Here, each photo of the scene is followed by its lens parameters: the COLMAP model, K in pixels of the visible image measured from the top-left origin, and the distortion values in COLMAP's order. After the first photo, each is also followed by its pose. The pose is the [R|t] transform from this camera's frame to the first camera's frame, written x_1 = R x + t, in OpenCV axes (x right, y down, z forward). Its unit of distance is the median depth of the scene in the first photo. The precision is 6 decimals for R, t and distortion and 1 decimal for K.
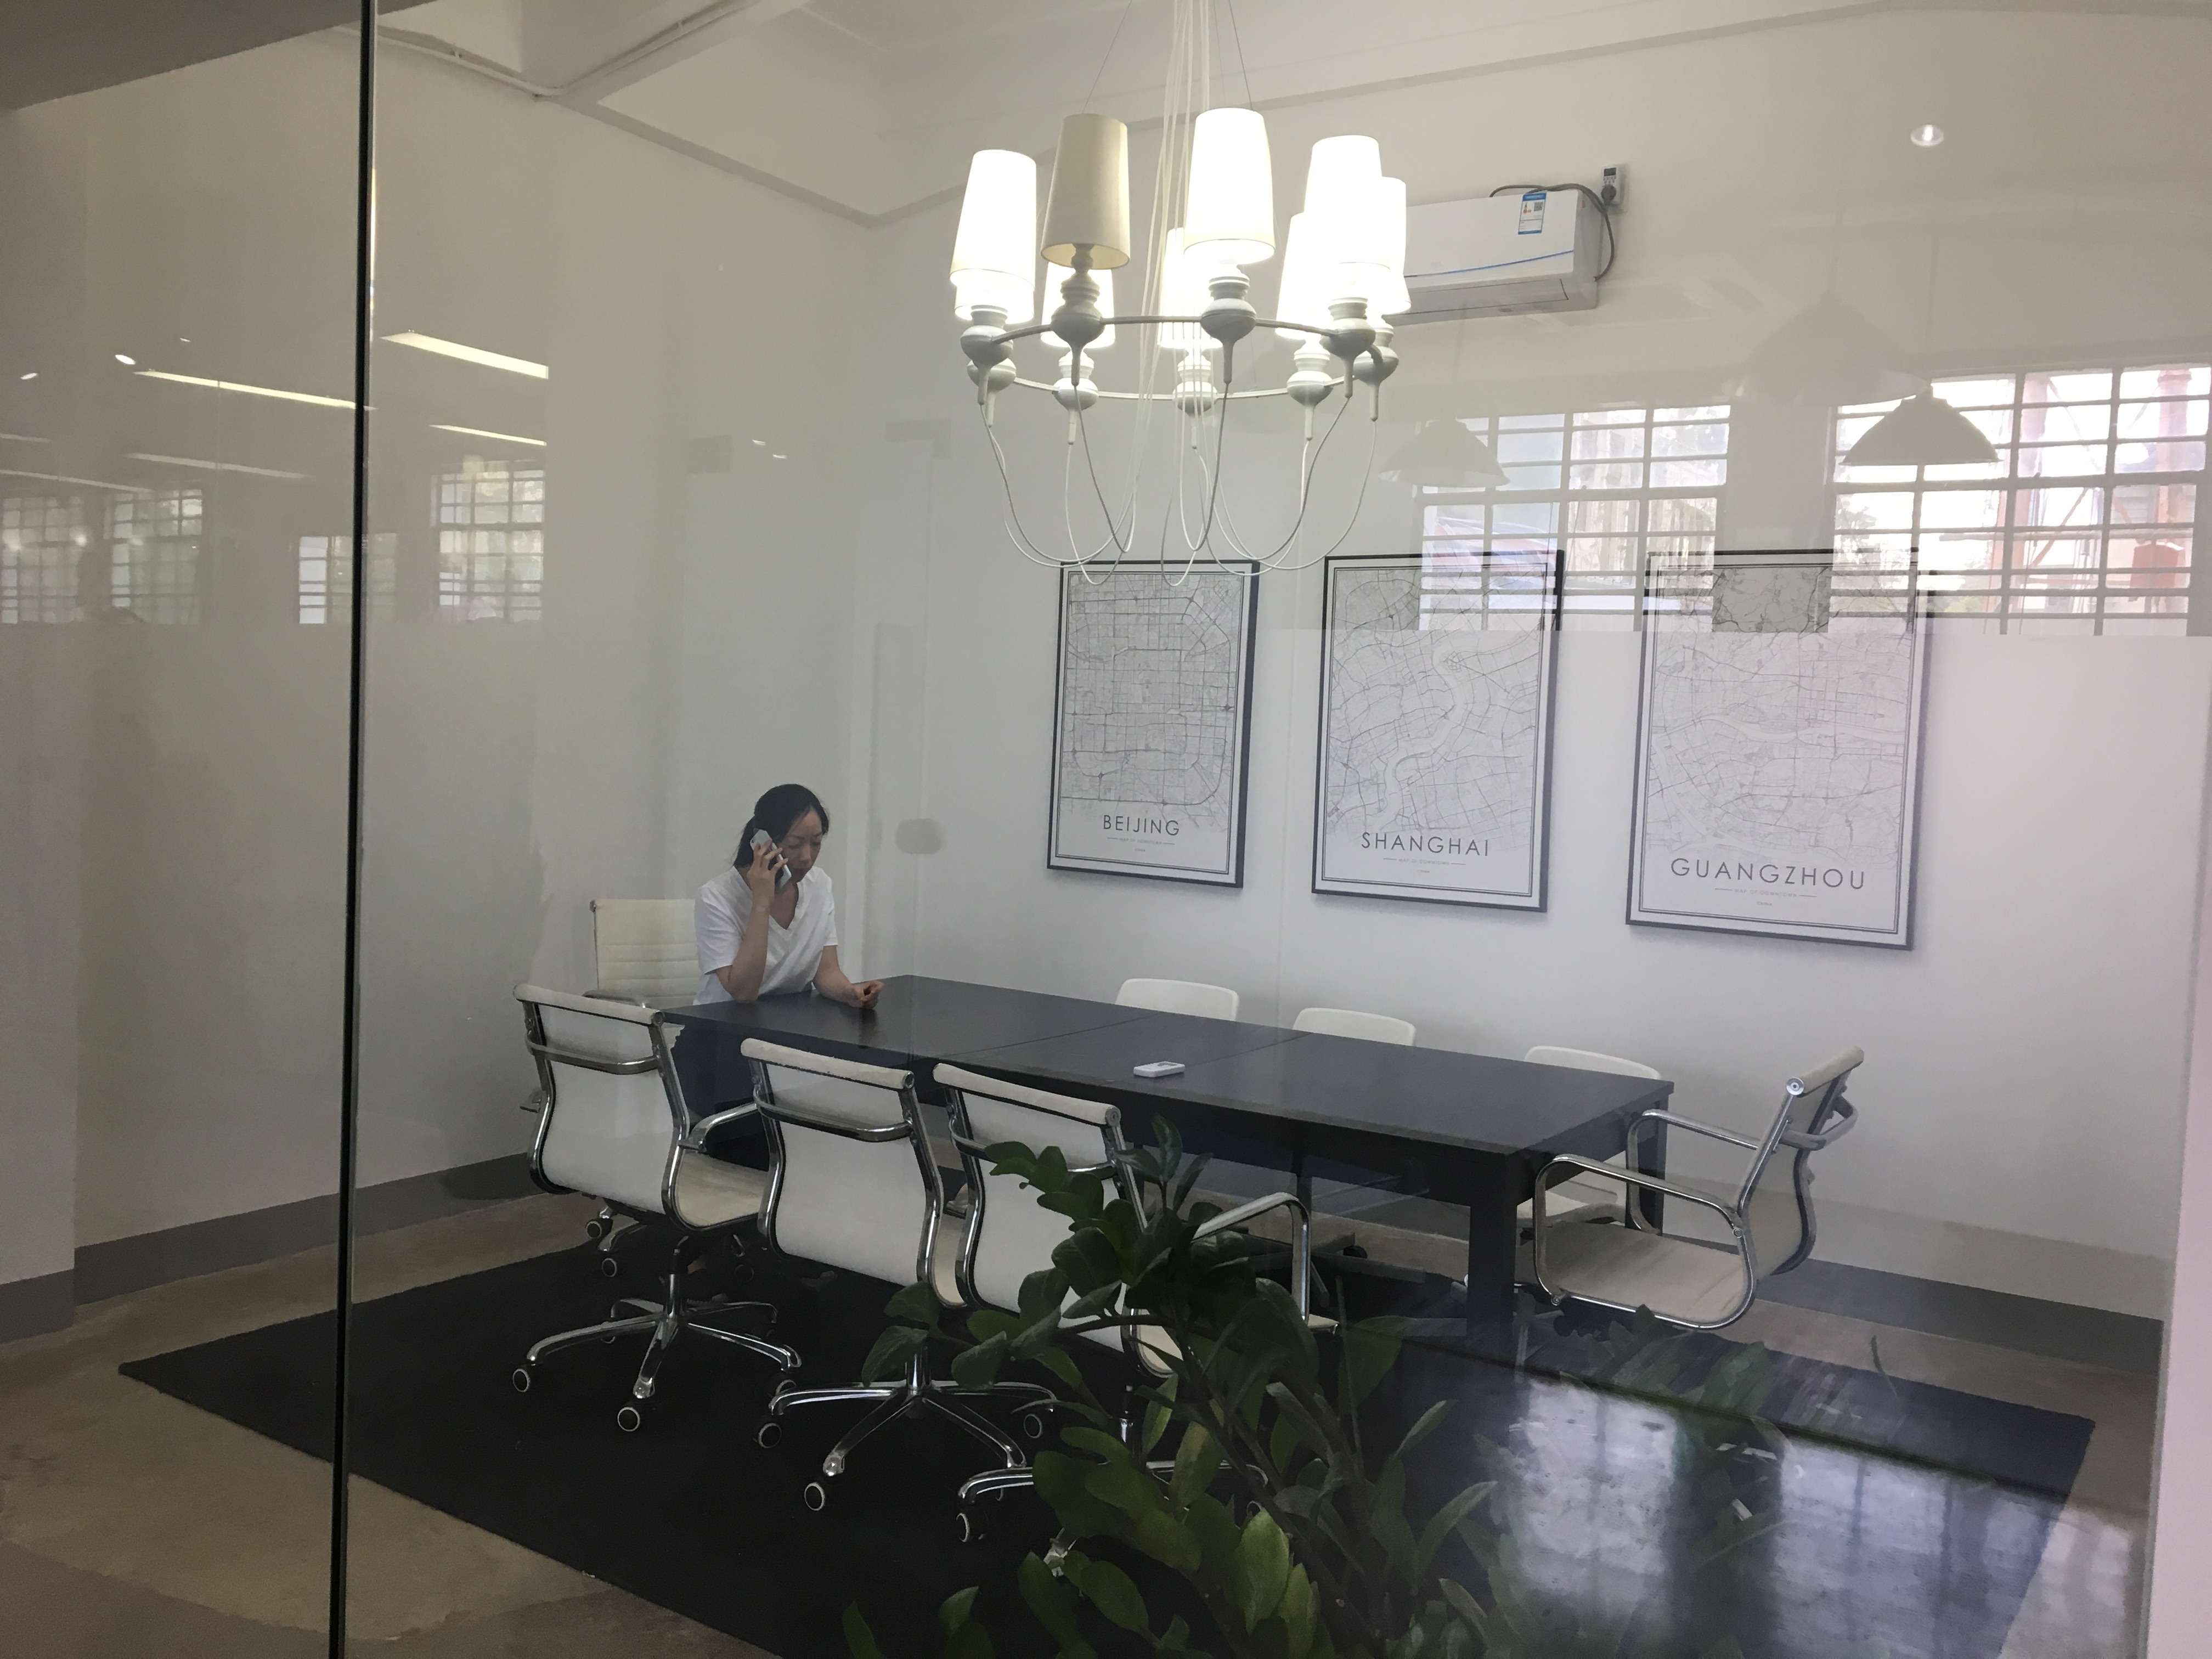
lens RADIAL K [[1868.8, 0, 1105.7], [0, 1868.8, 832.3], [0, 0, 1]] dist [0.108073, -0.010457]
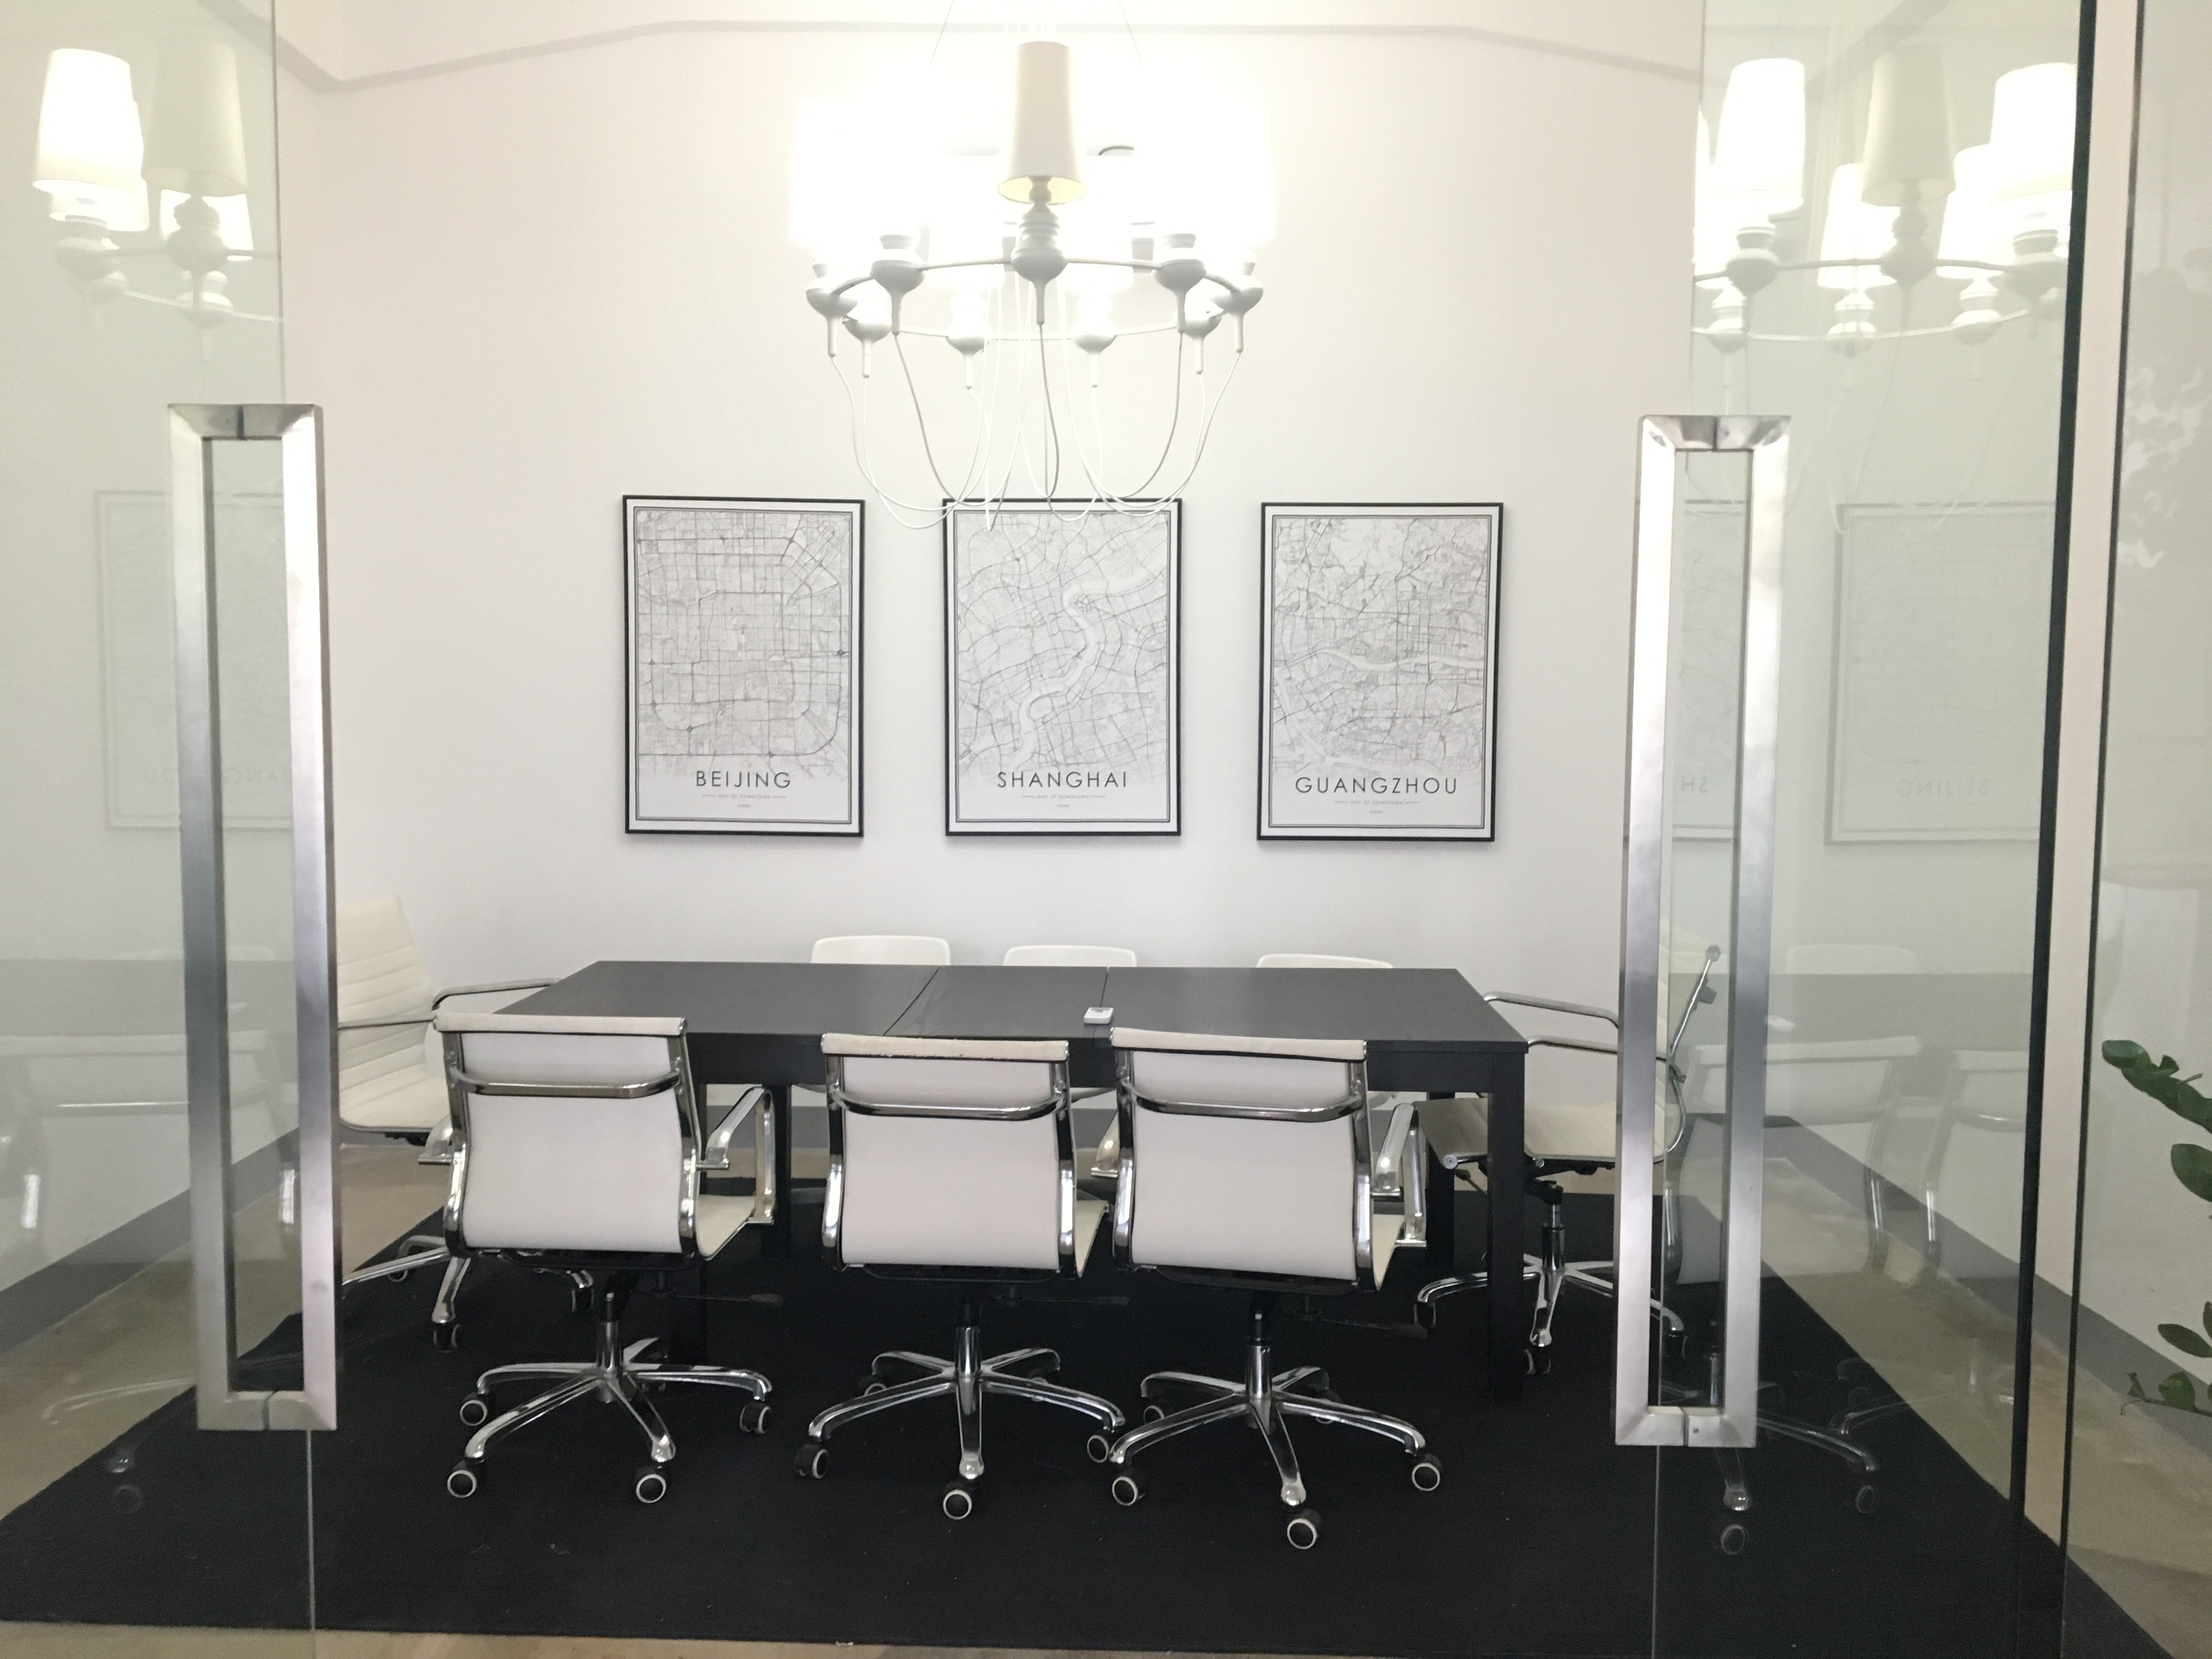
lens RADIAL K [[1868.8, 0, 1105.5], [0, 1868.8, 825.3], [0, 0, 1]] dist [0.108073, -0.010457]
pose [[0.849775, -0.074549, 0.521848, -0.355224], [0.058893, 0.997178, 0.046551, -0.015487], [-0.523846, -0.008824, 0.851767, 0.106233]]
